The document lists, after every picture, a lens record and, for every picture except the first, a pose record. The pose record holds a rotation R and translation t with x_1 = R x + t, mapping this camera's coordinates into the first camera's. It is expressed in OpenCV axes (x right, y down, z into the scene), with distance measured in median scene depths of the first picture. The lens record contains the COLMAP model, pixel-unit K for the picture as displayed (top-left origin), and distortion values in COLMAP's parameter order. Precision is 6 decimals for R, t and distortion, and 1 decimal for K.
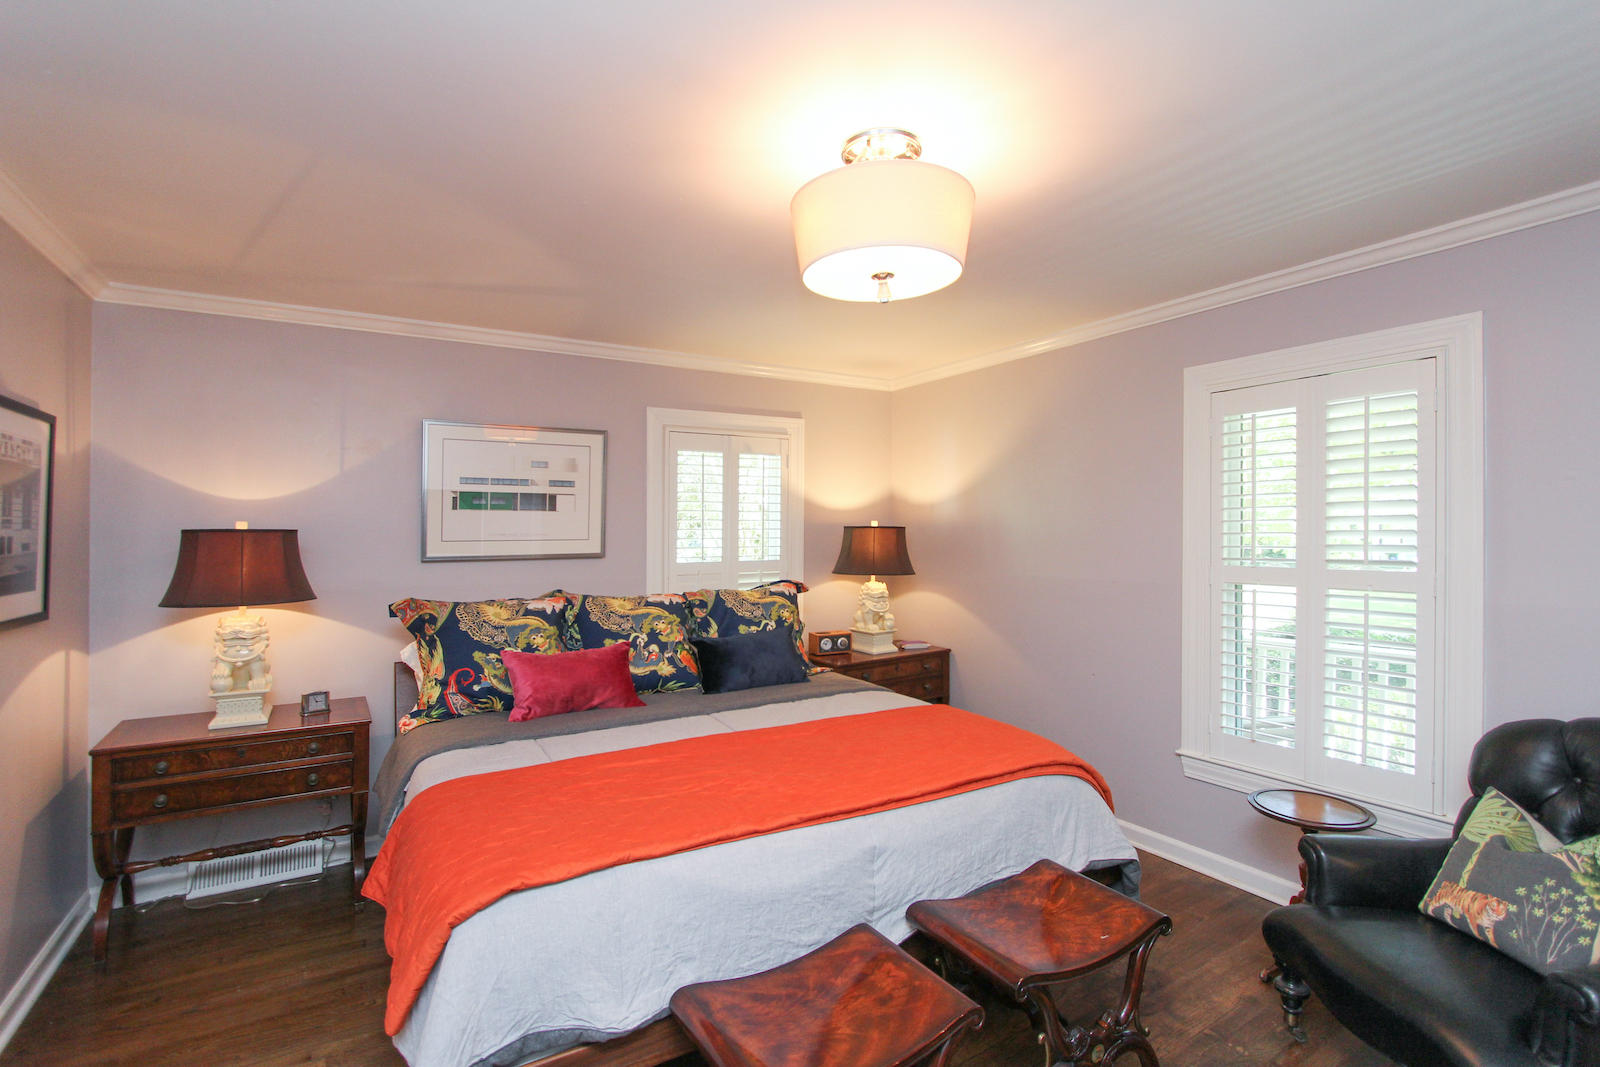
lens RADIAL K [[763.2, 0, 803.0], [0, 763.2, 529.5], [0, 0, 1]] dist [-0.016553, 0.002632]
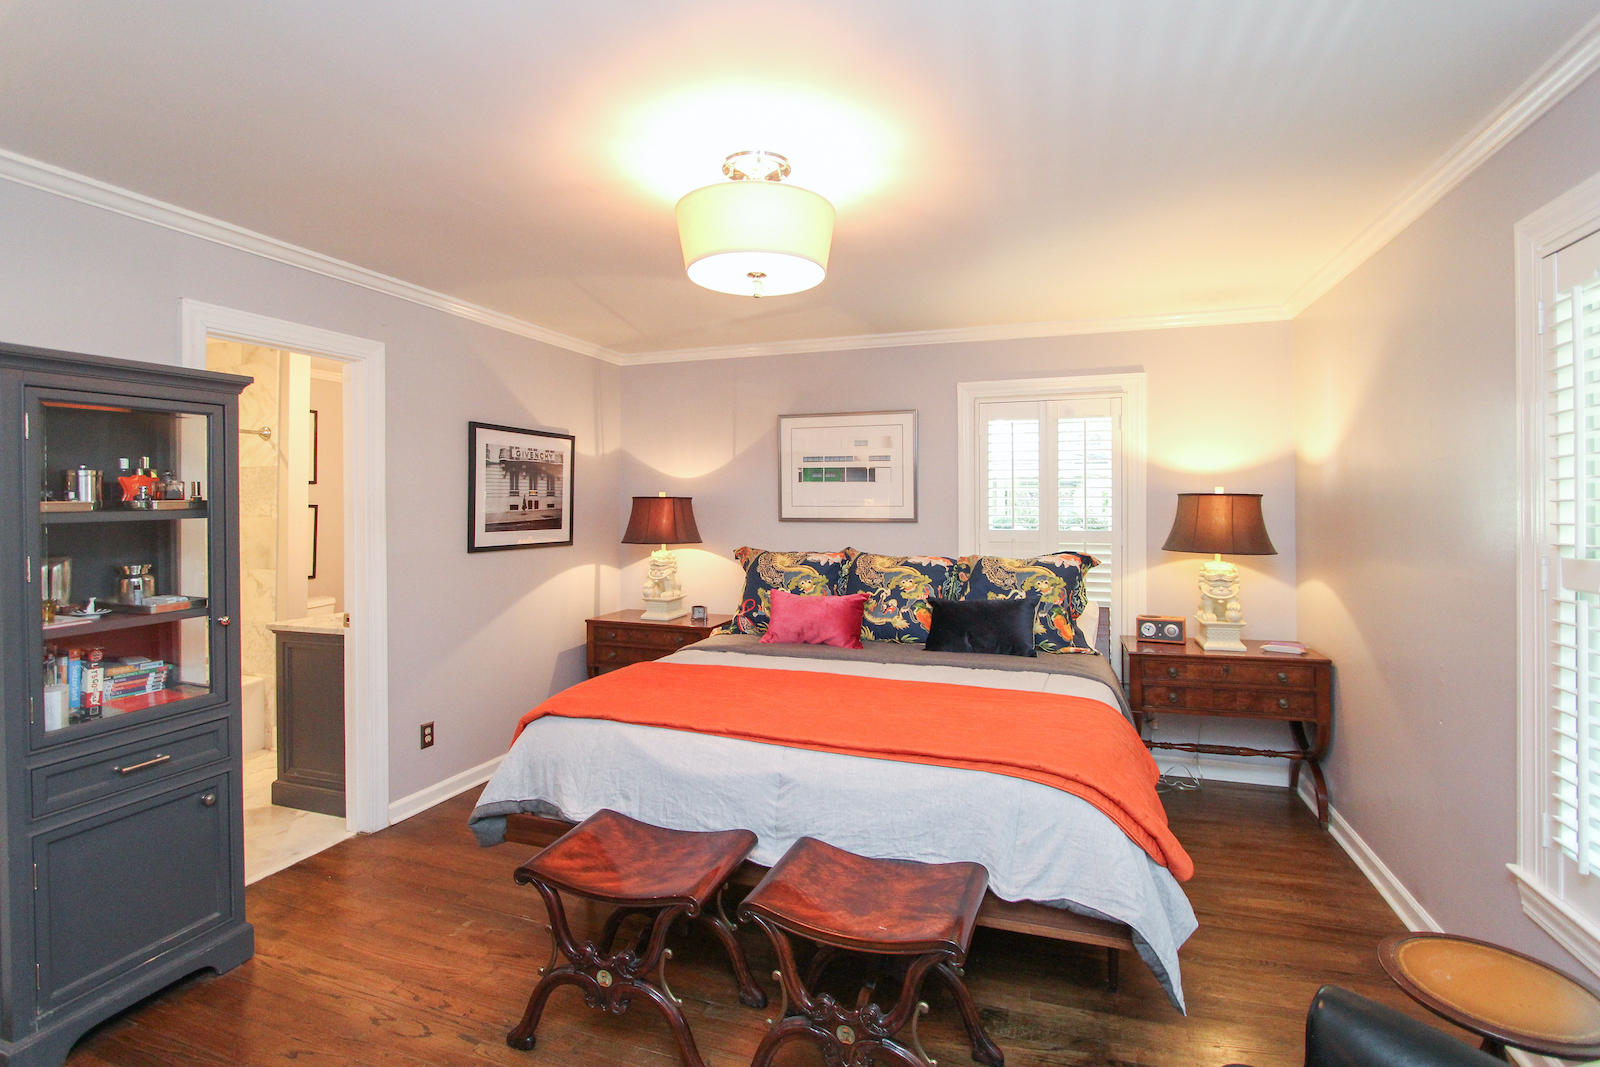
lens RADIAL K [[763.2, 0, 780.9], [0, 763.2, 495.8], [0, 0, 1]] dist [-0.016553, 0.002632]
pose [[0.621496, -0.001812, -0.783415, 0.576048], [-0.001800, 0.999991, -0.003741, 0.002503], [0.783415, 0.003735, 0.621488, 0.169420]]
